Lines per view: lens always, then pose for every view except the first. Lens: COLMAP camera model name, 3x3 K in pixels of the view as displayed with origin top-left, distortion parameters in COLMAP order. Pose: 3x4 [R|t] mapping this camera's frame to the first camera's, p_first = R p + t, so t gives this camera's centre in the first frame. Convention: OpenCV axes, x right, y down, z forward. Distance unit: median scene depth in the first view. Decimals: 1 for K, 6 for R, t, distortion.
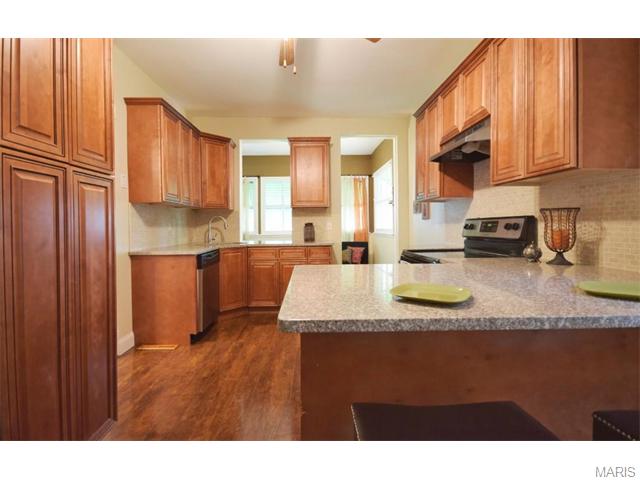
lens RADIAL K [[313.0, 0, 322.6], [0, 313.0, 226.7], [0, 0, 1]] dist [0.005082, -0.001339]
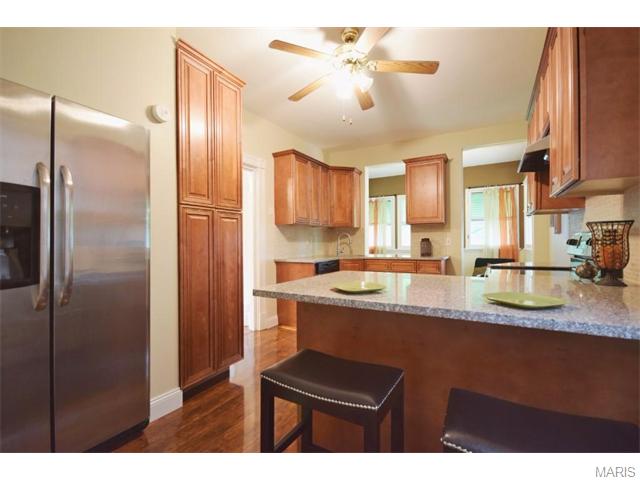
lens RADIAL K [[313.0, 0, 316.9], [0, 313.0, 241.5], [0, 0, 1]] dist [0.005082, -0.001339]
pose [[0.843001, 0.000963, -0.537910, 0.247427], [-0.001585, 0.999999, -0.000694, -0.000274], [0.537909, 0.001437, 0.843002, -0.085606]]
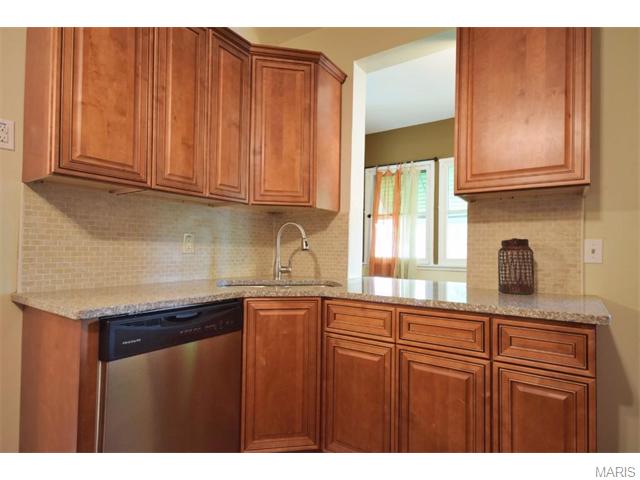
lens RADIAL K [[354.0, 0, 322.3], [0, 354.0, 242.4], [0, 0, 1]] dist [0.005536, 0.000856]
pose [[0.794080, 0.008887, -0.607748, 0.028152], [-0.025957, 0.999477, -0.019300, 0.005143], [0.607259, 0.031101, 0.793895, 0.659646]]
